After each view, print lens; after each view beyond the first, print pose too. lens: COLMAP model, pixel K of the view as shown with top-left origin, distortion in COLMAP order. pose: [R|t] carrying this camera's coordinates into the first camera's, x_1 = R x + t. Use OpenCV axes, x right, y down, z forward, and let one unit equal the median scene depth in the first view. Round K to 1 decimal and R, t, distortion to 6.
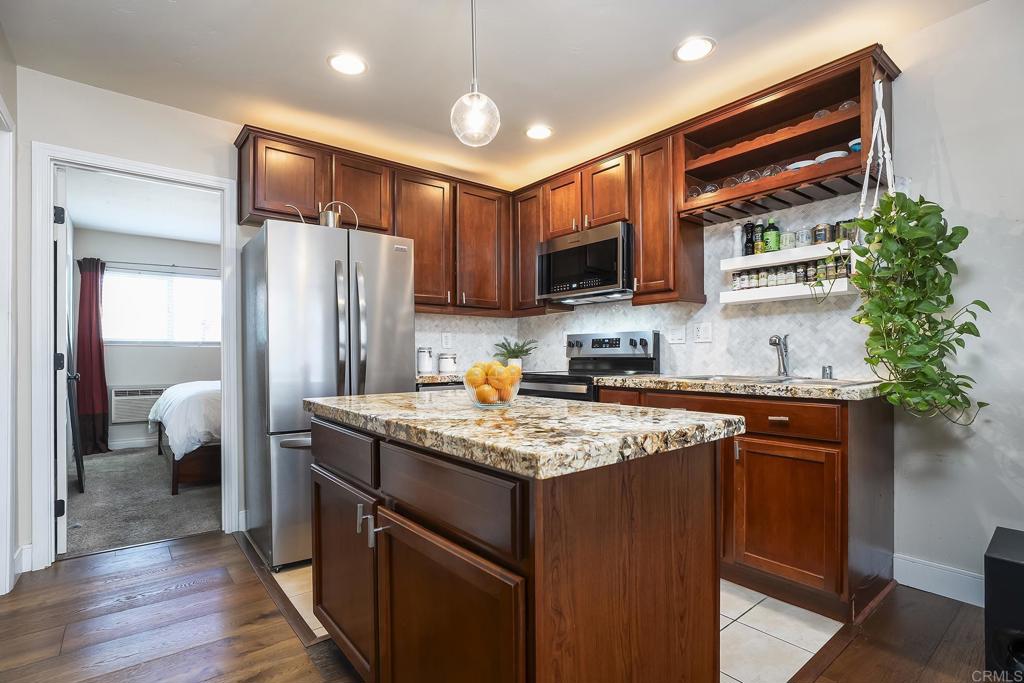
lens RADIAL K [[497.3, 0, 511.6], [0, 497.3, 353.9], [0, 0, 1]] dist [-0.021960, 0.000369]
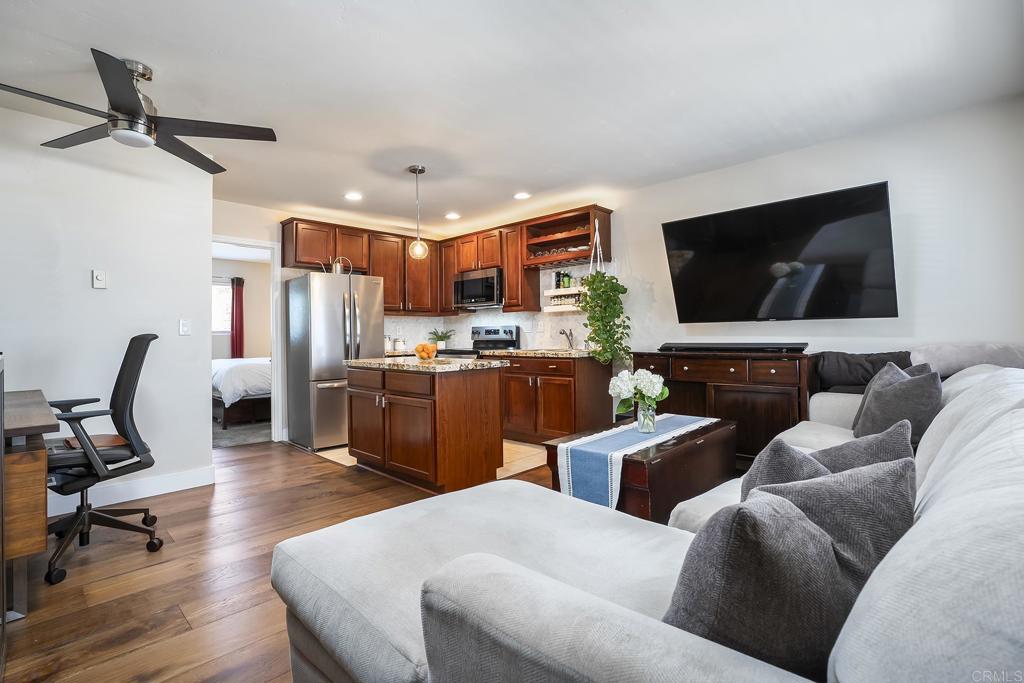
lens RADIAL K [[482.0, 0, 511.3], [0, 482.0, 326.9], [0, 0, 1]] dist [-0.032572, 0.000206]
pose [[0.991774, -0.006075, 0.127856, 0.045687], [0.008292, 0.999824, -0.016818, -0.013041], [-0.127731, 0.017740, 0.991650, -0.841194]]
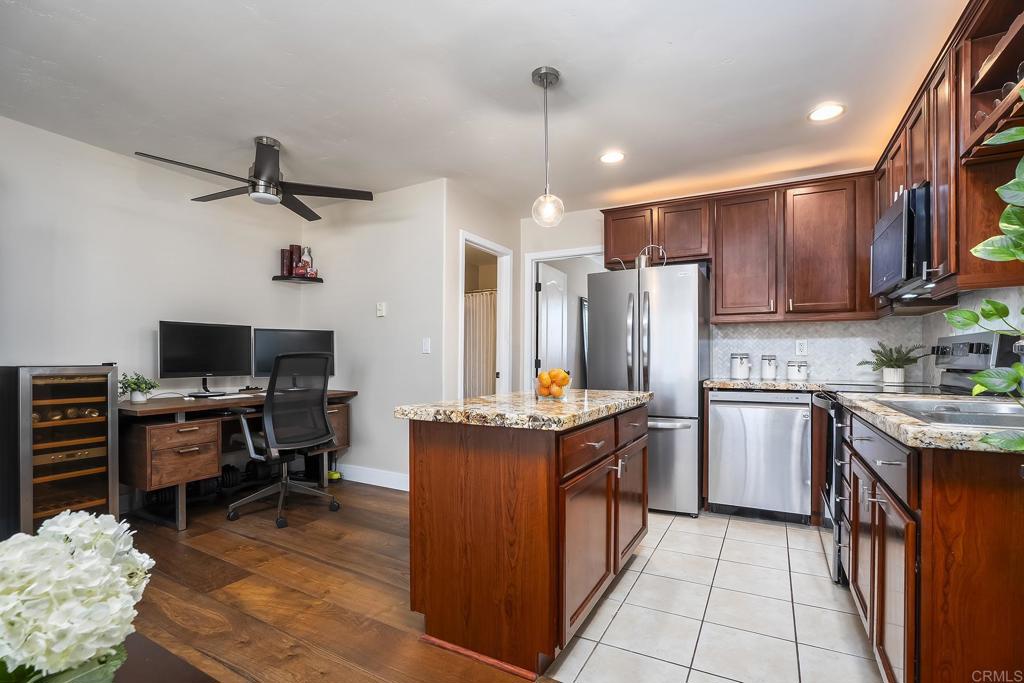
lens RADIAL K [[468.1, 0, 514.4], [0, 468.1, 355.7], [0, 0, 1]] dist [-0.042415, 0.015977]
pose [[0.378069, 0.000056, -0.925778, 0.663171], [-0.002652, 0.999996, -0.001022, -0.012533], [0.925774, 0.002841, 0.378067, 0.193951]]
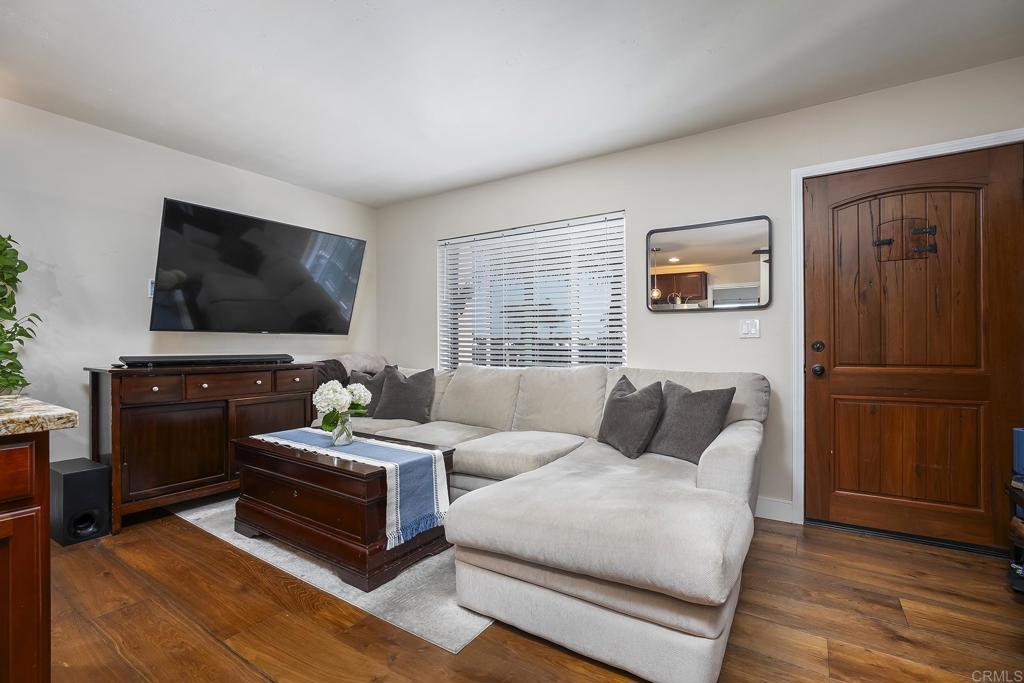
lens RADIAL K [[474.0, 0, 512.0], [0, 474.0, 341.5], [0, 0, 1]] dist [-0.033156, 0.021510]
pose [[-0.299002, 0.016935, 0.954102, -0.524565], [0.000135, 0.999843, -0.017705, 0.000267], [-0.954253, -0.005165, -0.298957, 0.031783]]
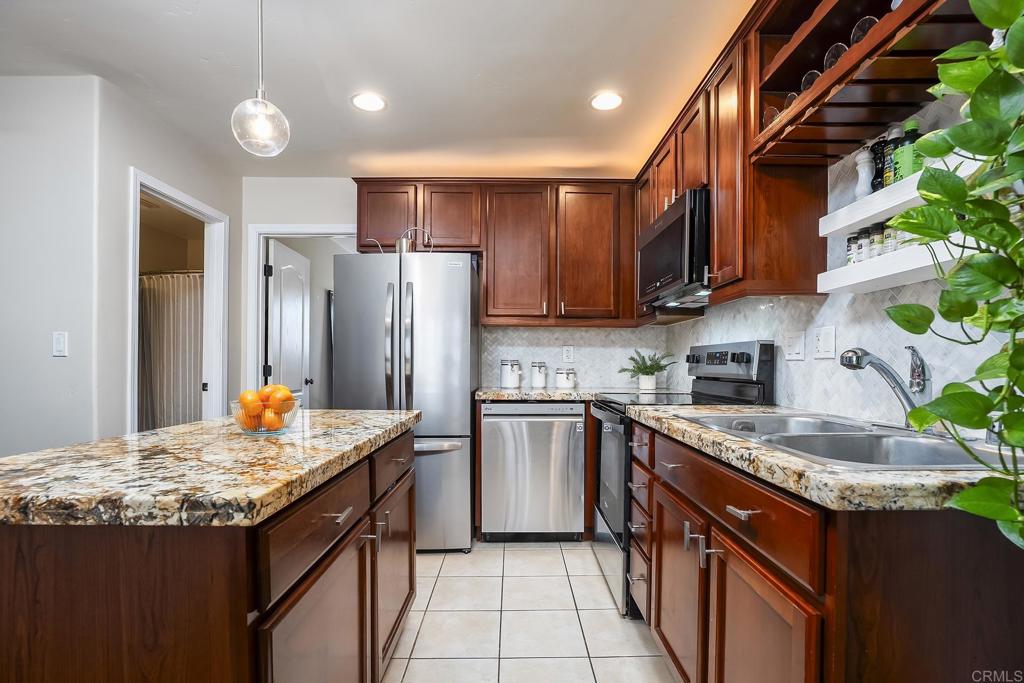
lens RADIAL K [[469.9, 0, 511.0], [0, 469.9, 367.4], [0, 0, 1]] dist [-0.043677, 0.016820]
pose [[0.778458, 0.014830, -0.627521, 0.461471], [-0.008413, 0.999878, 0.013193, -0.017746], [0.627640, -0.004990, 0.778488, 0.332154]]
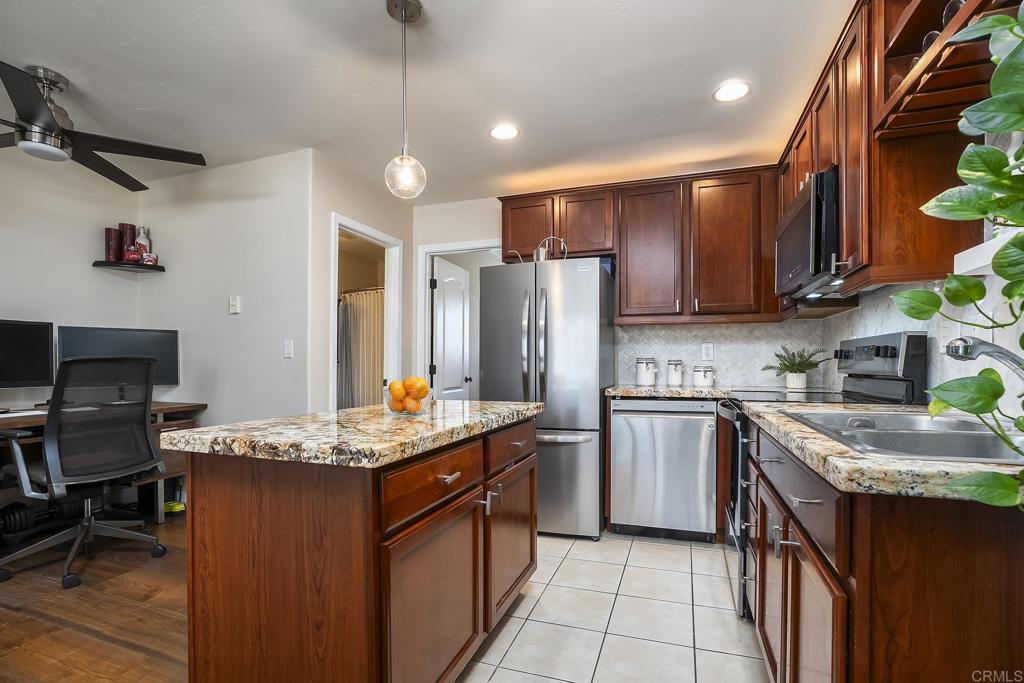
lens RADIAL K [[471.6, 0, 513.9], [0, 471.6, 363.8], [0, 0, 1]] dist [-0.047732, 0.020882]
pose [[0.519634, 0.004756, -0.854375, 0.565498], [-0.001469, 0.999988, 0.004673, -0.011670], [0.854387, -0.001173, 0.519635, 0.341585]]
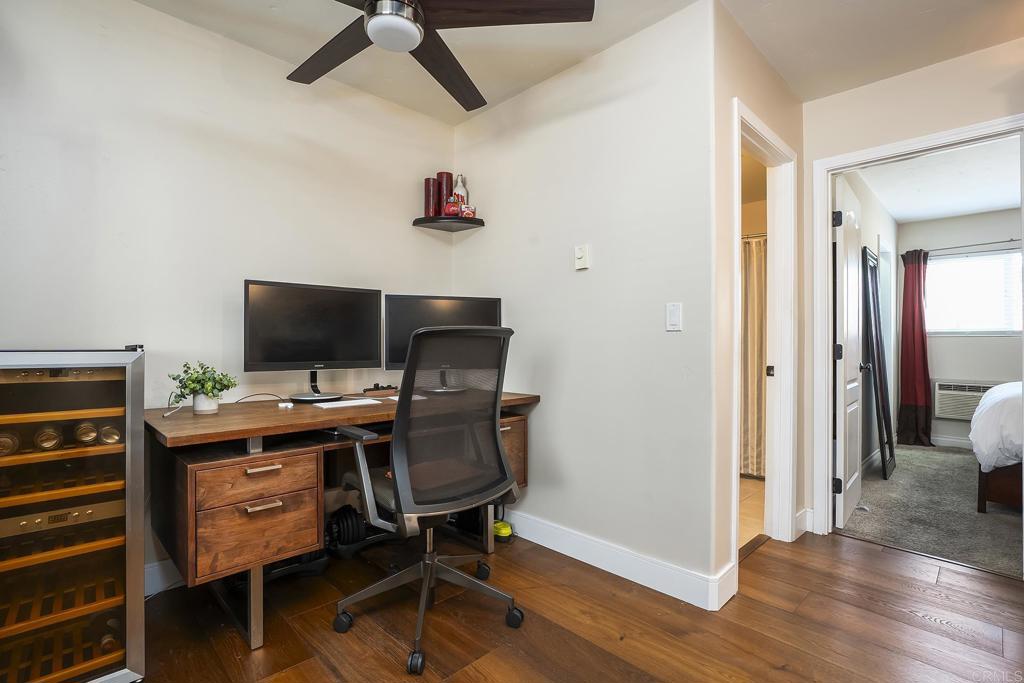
lens RADIAL K [[479.7, 0, 512.0], [0, 479.7, 341.5], [0, 0, 1]] dist [-0.011865, 0.000178]
pose [[0.097546, -0.002753, -0.995227, 0.061258], [-0.005267, 0.999981, -0.003282, -0.000538], [0.995217, 0.005562, 0.097530, 0.149847]]
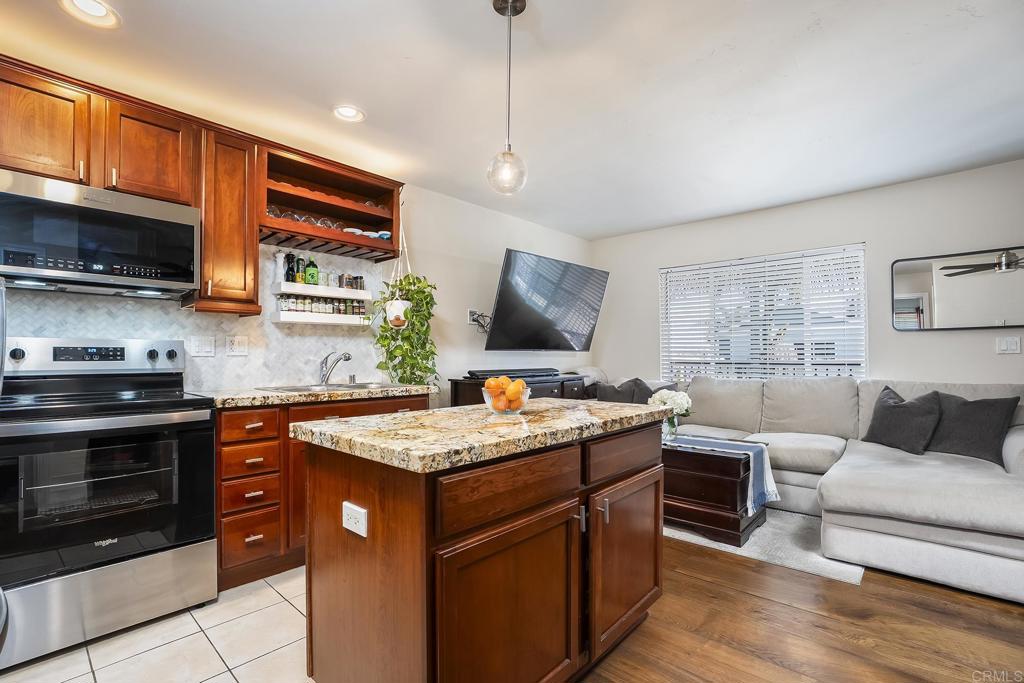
lens RADIAL K [[468.1, 0, 514.4], [0, 468.1, 355.7], [0, 0, 1]] dist [-0.042415, 0.015977]
pose [[-0.152287, 0.010098, 0.988285, -0.634565], [0.002324, 0.999949, -0.009859, -0.013881], [-0.988334, 0.000795, -0.152303, 0.618315]]
